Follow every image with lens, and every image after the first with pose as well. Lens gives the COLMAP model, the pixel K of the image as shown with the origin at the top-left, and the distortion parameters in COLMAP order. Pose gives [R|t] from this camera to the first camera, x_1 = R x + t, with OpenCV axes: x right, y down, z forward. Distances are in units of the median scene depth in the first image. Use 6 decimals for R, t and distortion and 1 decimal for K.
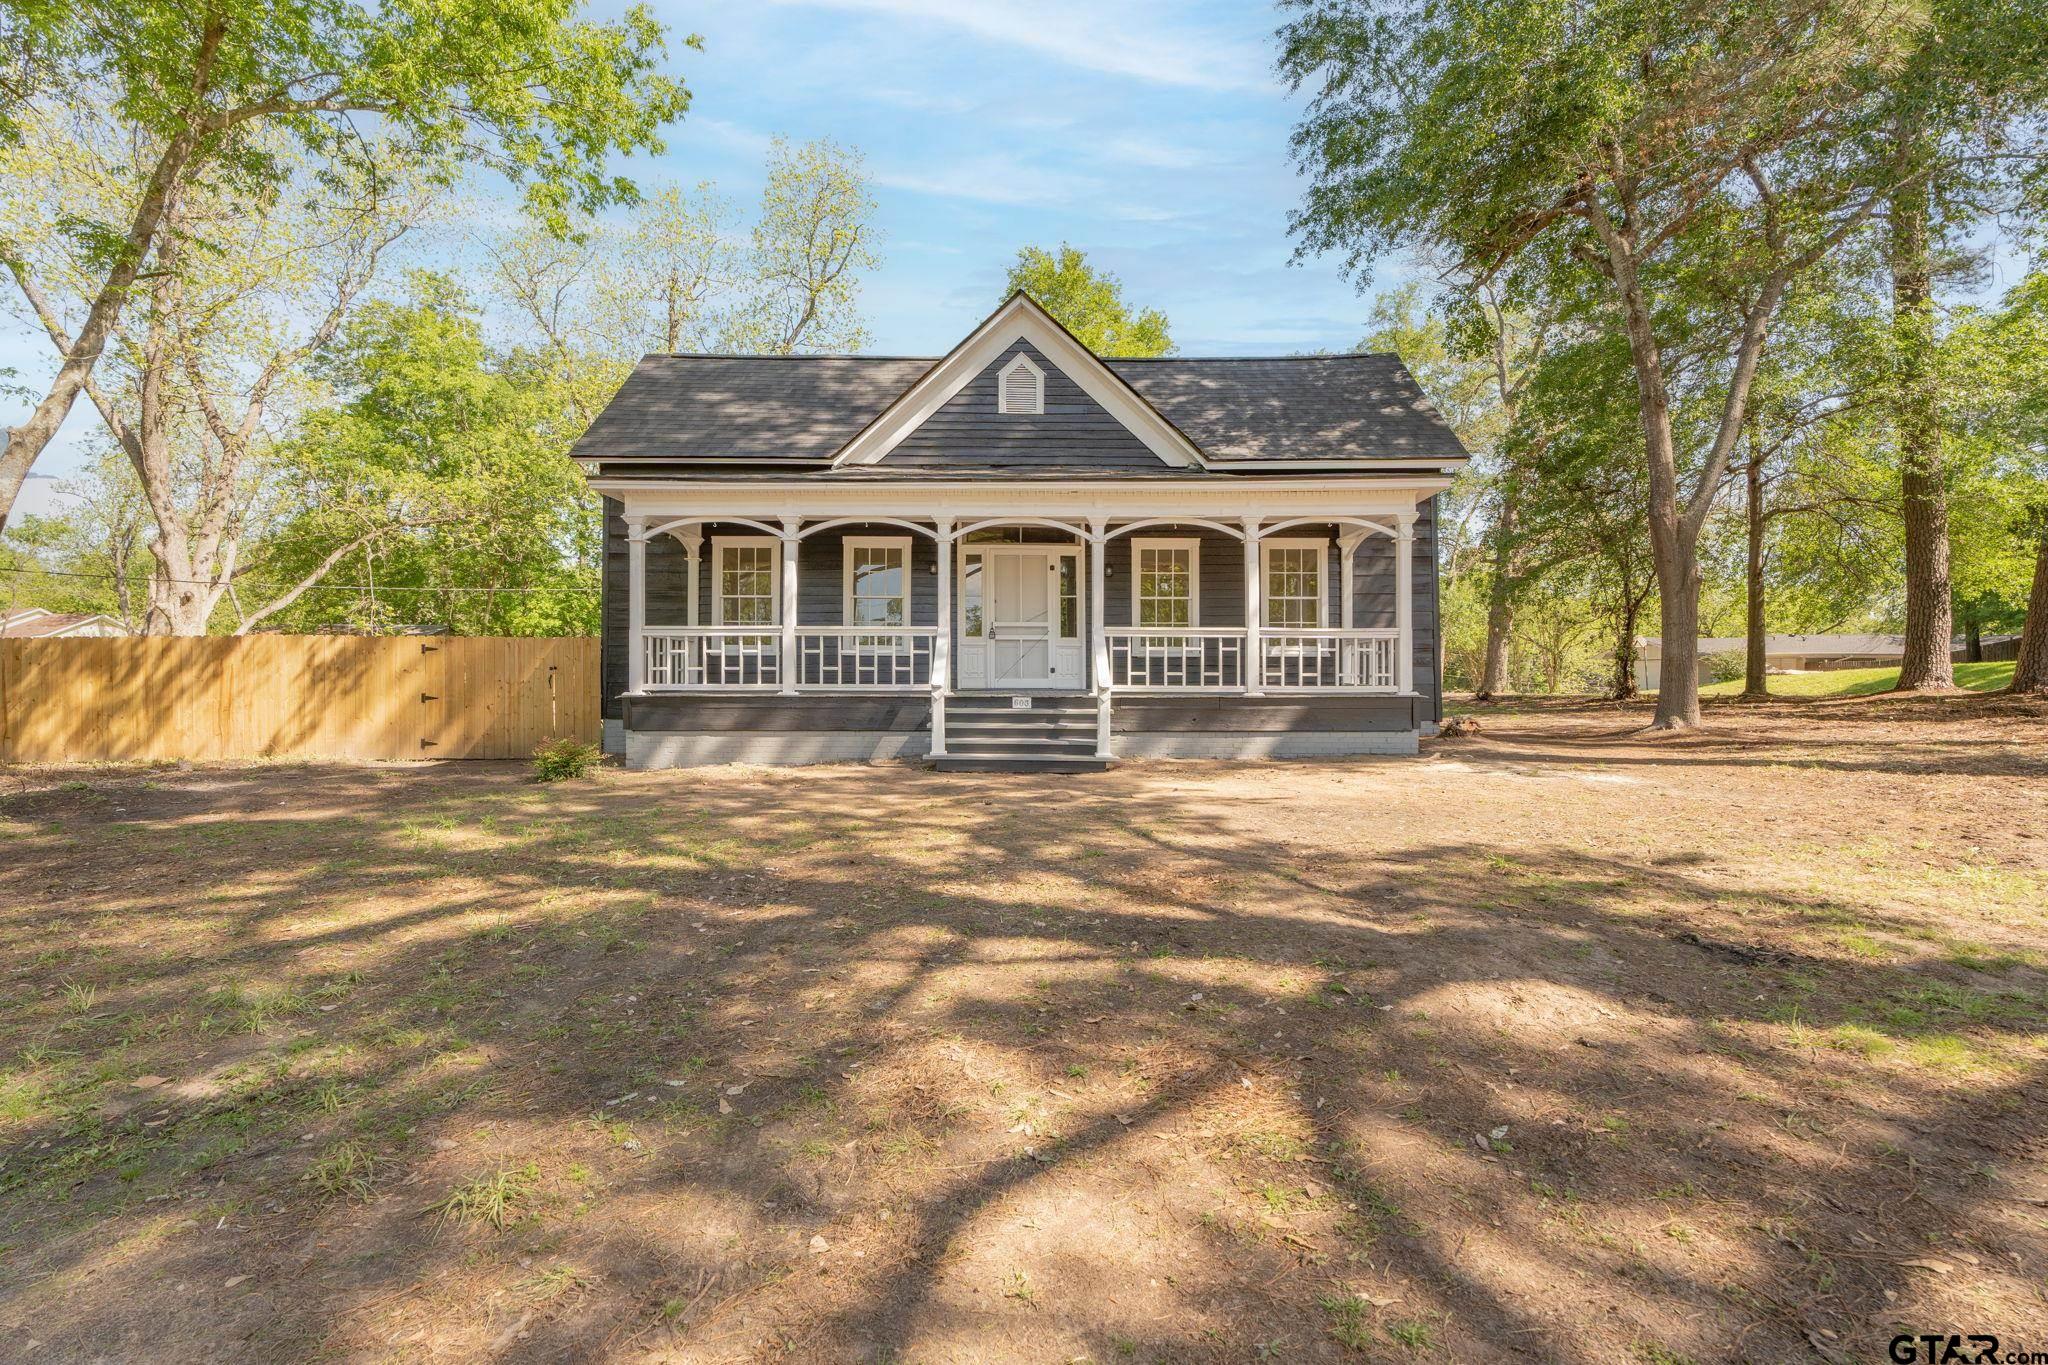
lens RADIAL K [[809.3, 0, 1031.1], [0, 809.3, 671.1], [0, 0, 1]] dist [-0.001421, -0.000219]
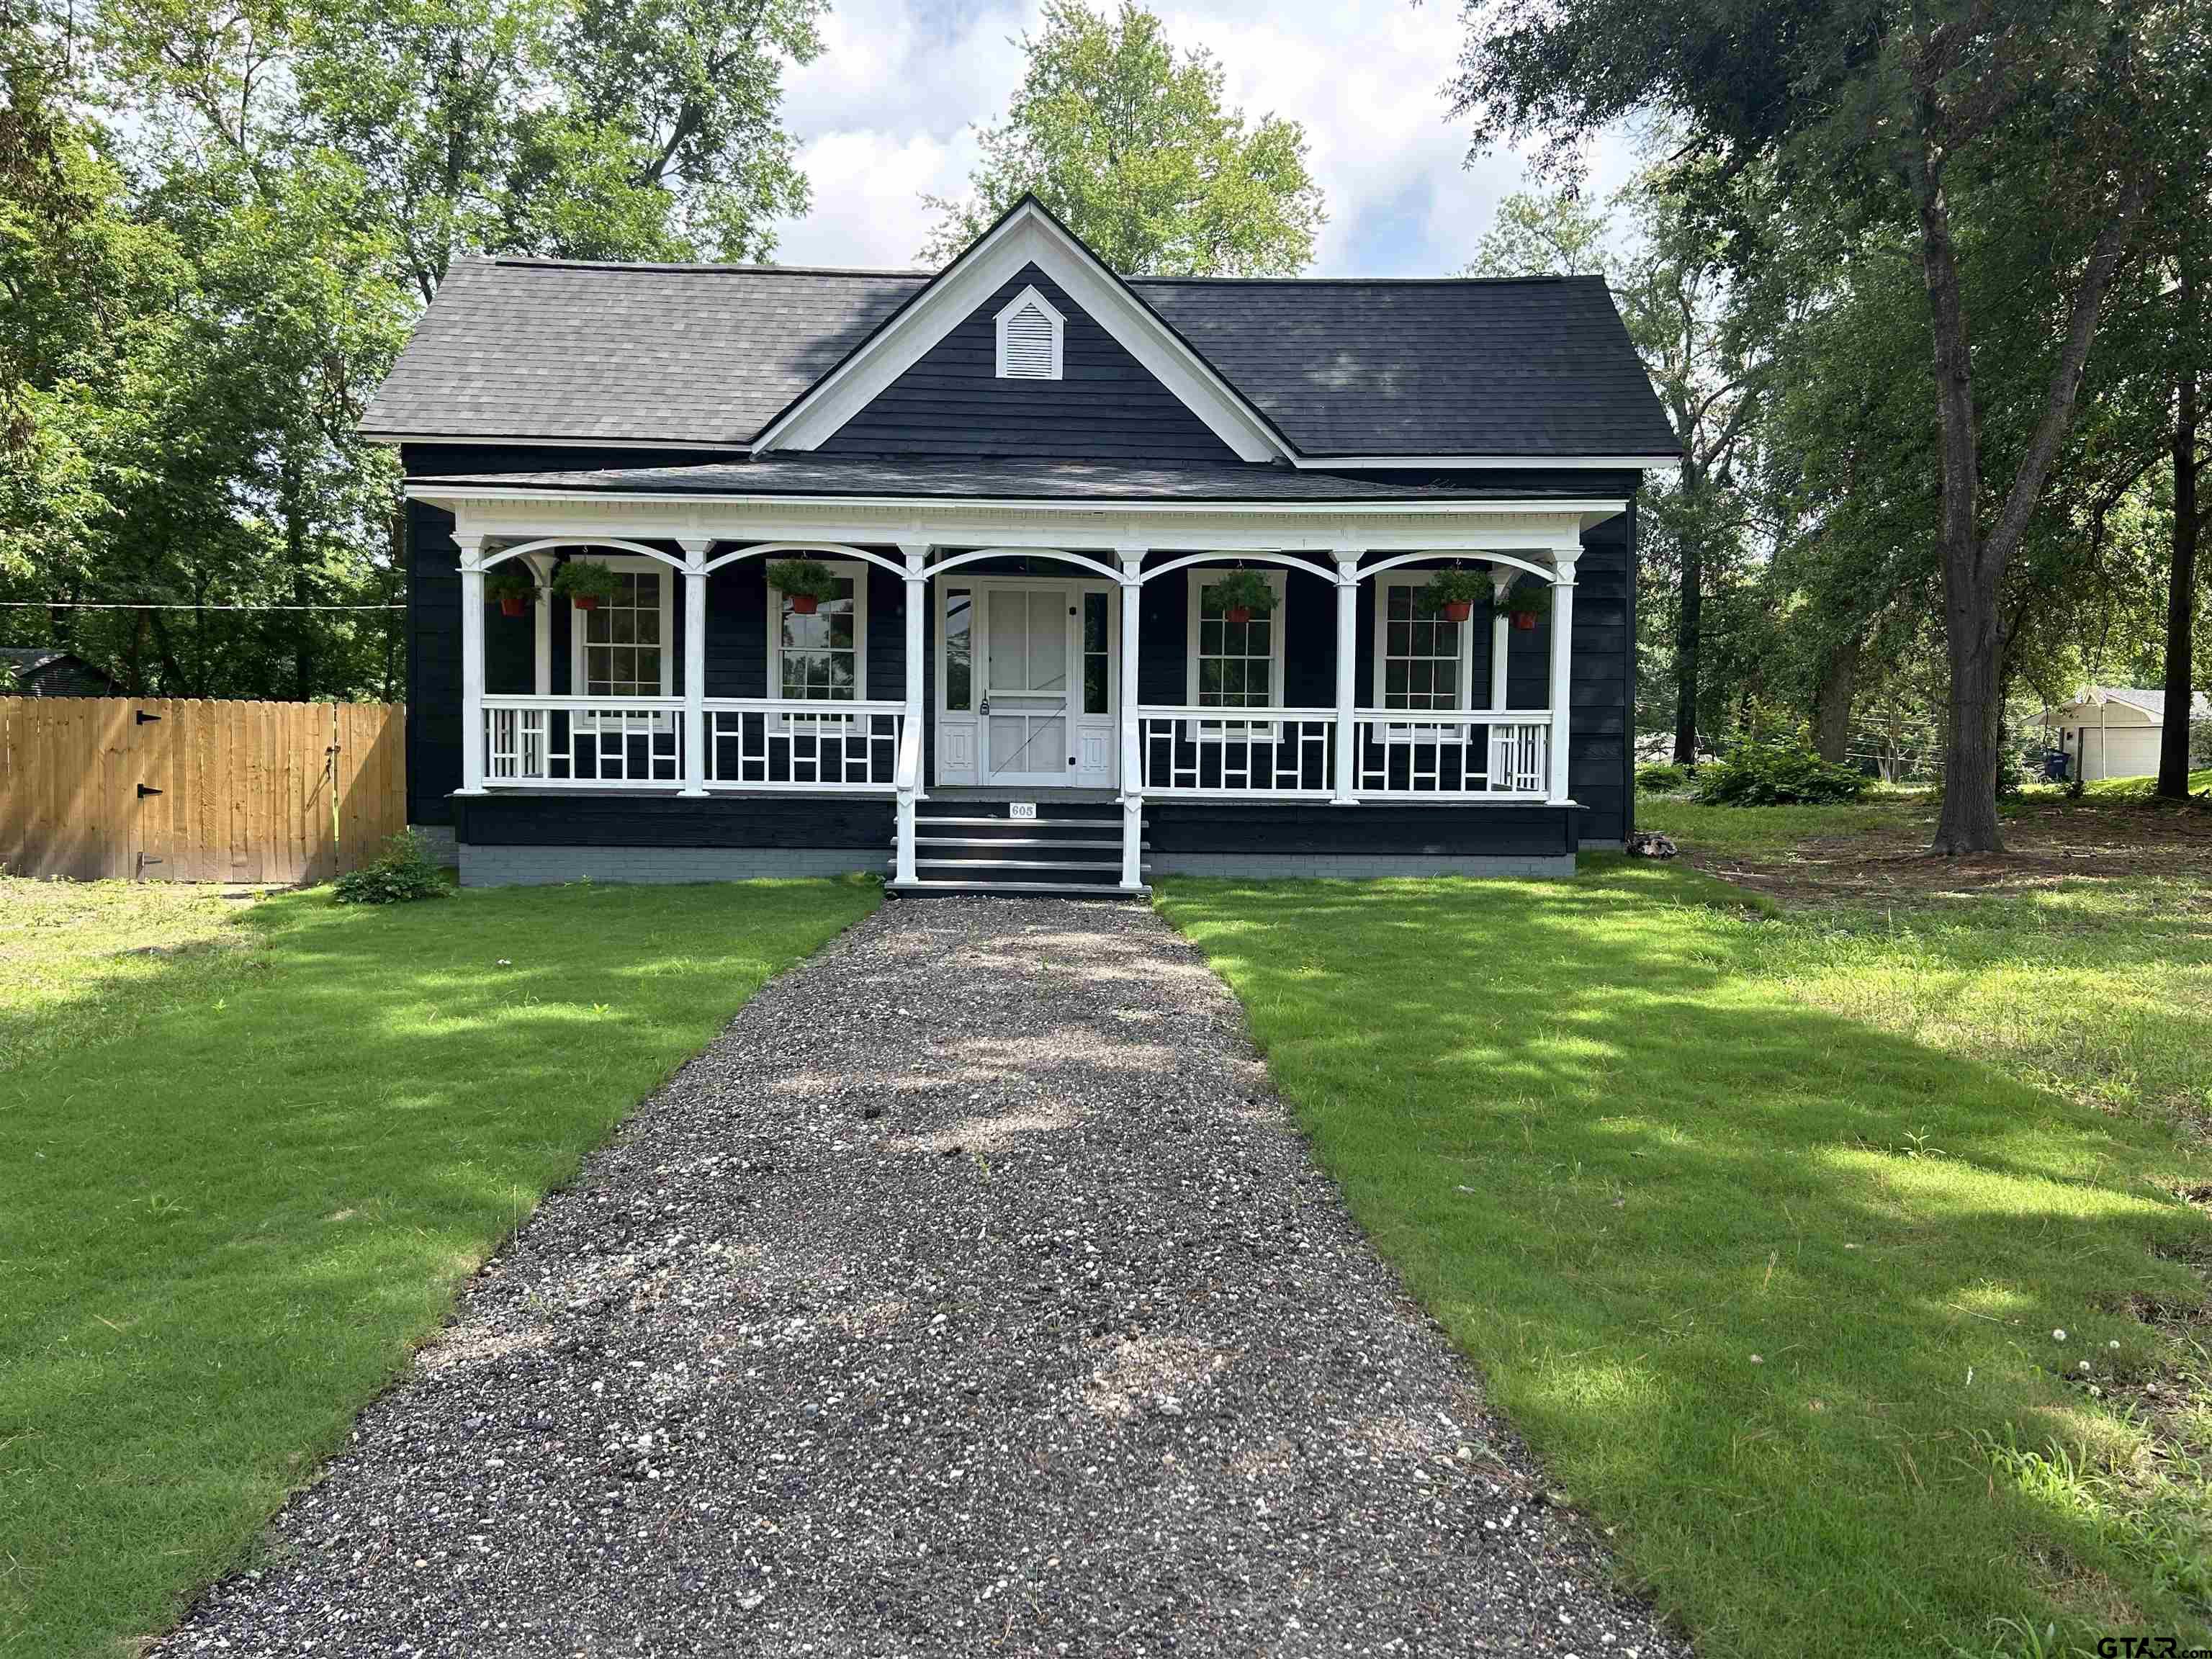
lens RADIAL K [[1688.6, 0, 1100.6], [0, 1688.6, 824.5], [0, 0, 1]] dist [0.000630, 0.001901]
pose [[0.999968, 0.007225, -0.003435, 0.059460], [-0.006958, 0.997356, 0.072343, -0.054384], [0.003948, -0.072317, 0.997374, -0.467407]]
